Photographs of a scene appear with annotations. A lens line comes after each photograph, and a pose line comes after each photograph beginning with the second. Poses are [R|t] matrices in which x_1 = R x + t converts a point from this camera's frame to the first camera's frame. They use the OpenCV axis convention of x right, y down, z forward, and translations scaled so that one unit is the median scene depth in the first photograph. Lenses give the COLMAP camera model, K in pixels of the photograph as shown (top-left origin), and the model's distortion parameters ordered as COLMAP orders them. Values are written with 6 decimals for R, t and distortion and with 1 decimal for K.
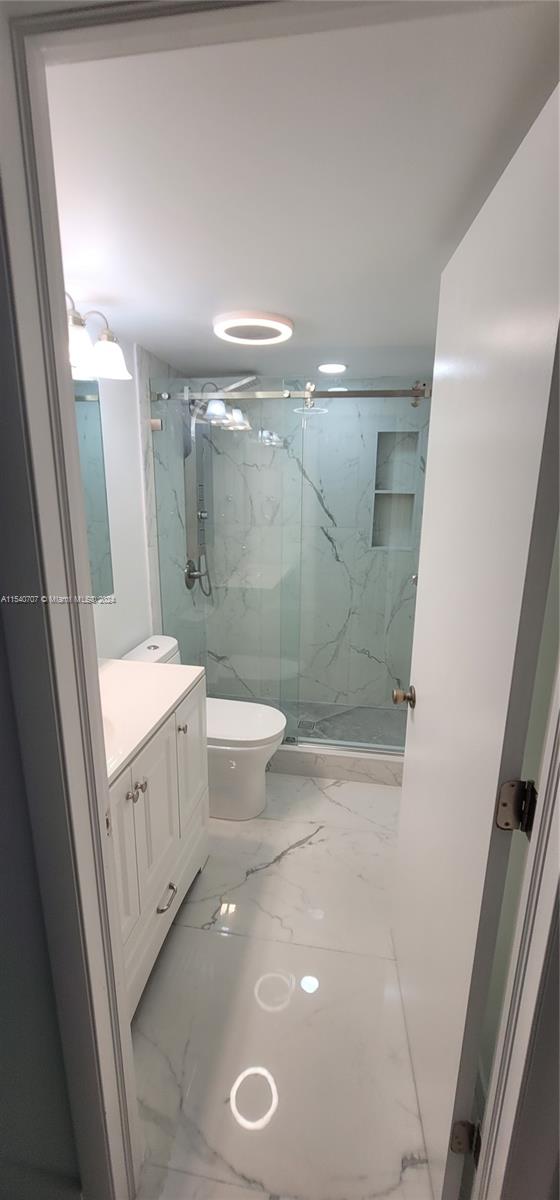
lens RADIAL K [[488.5, 0, 286.1], [0, 488.5, 601.2], [0, 0, 1]] dist [-0.003685, 0.000234]
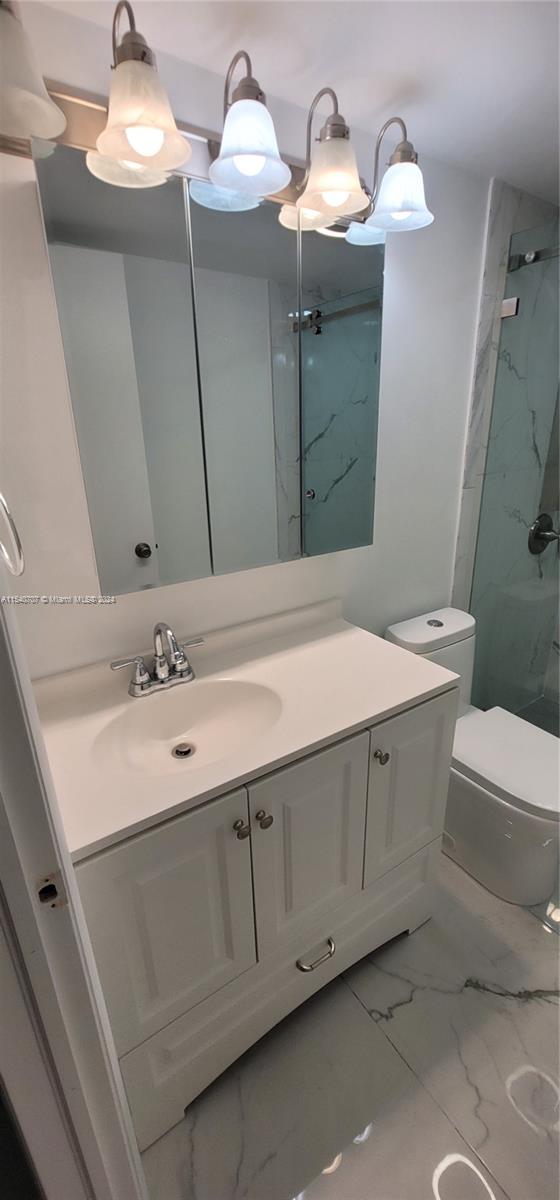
lens RADIAL K [[488.5, 0, 286.1], [0, 488.5, 601.2], [0, 0, 1]] dist [-0.003685, 0.000234]
pose [[0.686649, 0.223885, -0.691657, 0.063915], [-0.148494, 0.974533, 0.168031, -0.023597], [0.711662, -0.012671, 0.702408, 0.230803]]
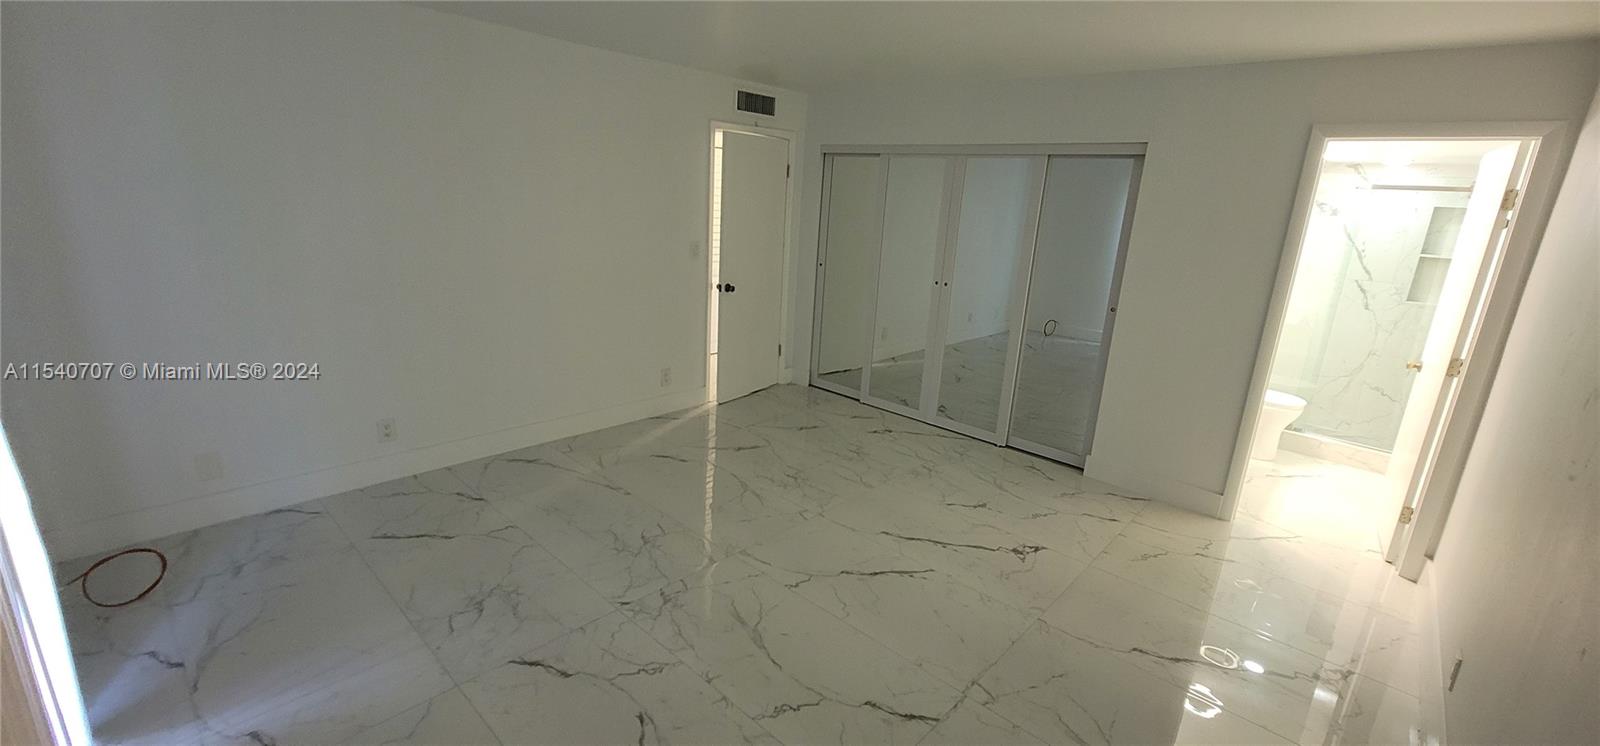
lens RADIAL K [[651.4, 0, 800.0], [0, 651.4, 368.0], [0, 0, 1]] dist [-0.003685, 0.000234]
pose [[0.832618, 0.174253, -0.525722, -0.200799], [-0.173943, 0.983461, 0.050489, 0.234008], [0.525825, 0.049408, 0.849157, -1.150022]]
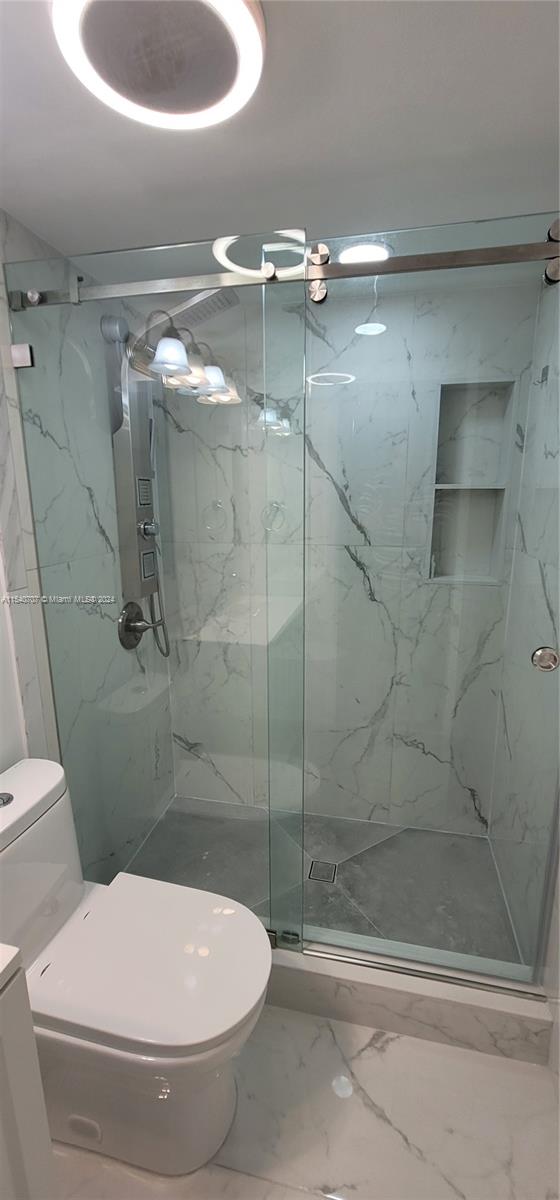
lens RADIAL K [[488.5, 0, 286.1], [0, 488.5, 601.2], [0, 0, 1]] dist [-0.003685, 0.000234]
pose [[0.998510, -0.003661, -0.054455, 0.031327], [0.002275, 0.999672, -0.025494, -0.068861], [0.054530, 0.025332, 0.998191, 0.395686]]
